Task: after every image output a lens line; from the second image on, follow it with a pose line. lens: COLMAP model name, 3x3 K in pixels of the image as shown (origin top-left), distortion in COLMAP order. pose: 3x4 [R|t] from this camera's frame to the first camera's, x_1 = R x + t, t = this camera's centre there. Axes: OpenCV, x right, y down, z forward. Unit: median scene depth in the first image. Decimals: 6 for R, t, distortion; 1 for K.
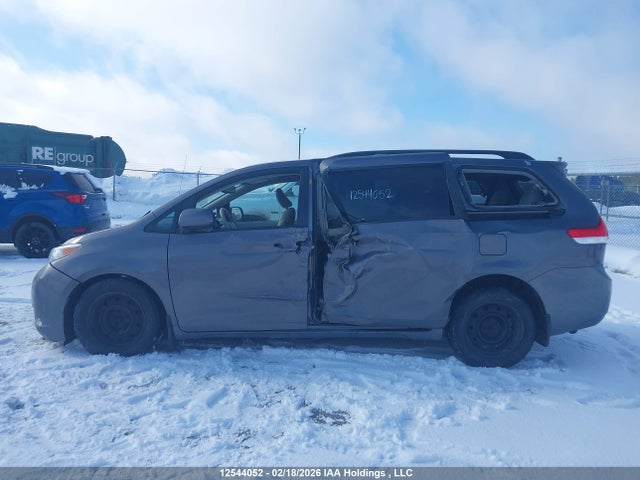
lens RADIAL K [[519.3, 0, 320.0], [0, 519.3, 240.0], [0, 0, 1]] dist [0.008016, -0.008227]
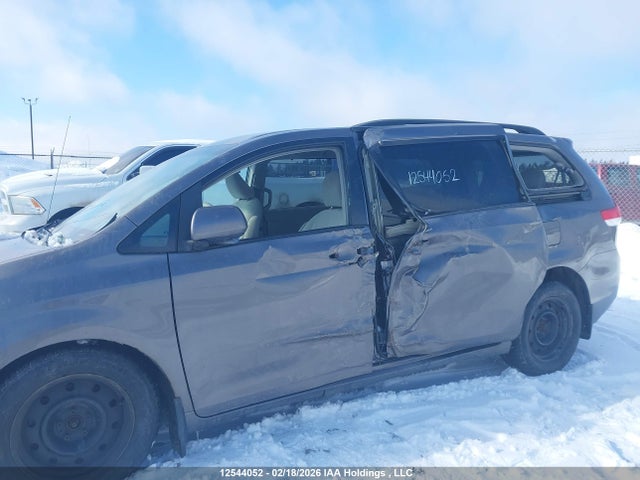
lens RADIAL K [[519.3, 0, 320.0], [0, 519.3, 240.0], [0, 0, 1]] dist [0.008016, -0.008227]
pose [[0.873471, -0.074589, 0.481128, -0.410755], [0.061340, 0.997180, 0.043232, -0.039939], [-0.482996, -0.008250, 0.875584, 0.426163]]
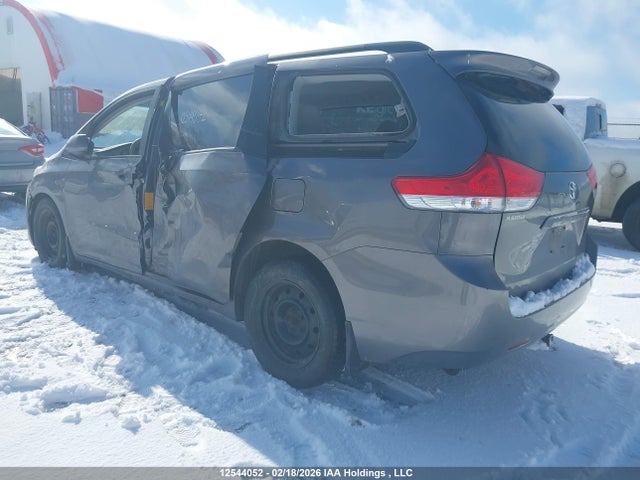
lens RADIAL K [[519.3, 0, 320.0], [0, 519.3, 240.0], [0, 0, 1]] dist [0.008016, -0.008227]
pose [[0.750732, 0.134566, -0.646756, 0.770356], [-0.084688, 0.990559, 0.107797, -0.007716], [0.655156, -0.026154, 0.755041, 0.538866]]
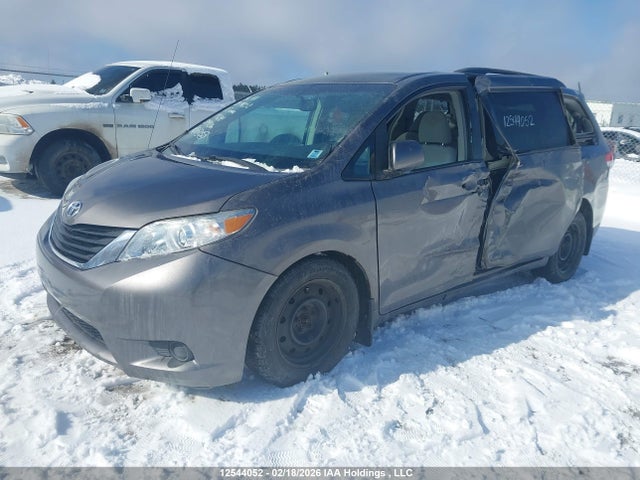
lens RADIAL K [[509.8, 0, 318.0], [0, 509.8, 250.6], [0, 0, 1]] dist [0.077322, -0.133568]
pose [[0.746198, -0.150917, 0.648392, -0.774352], [0.022219, 0.979069, 0.202313, -0.057239], [-0.665353, -0.136559, 0.733933, 0.550084]]
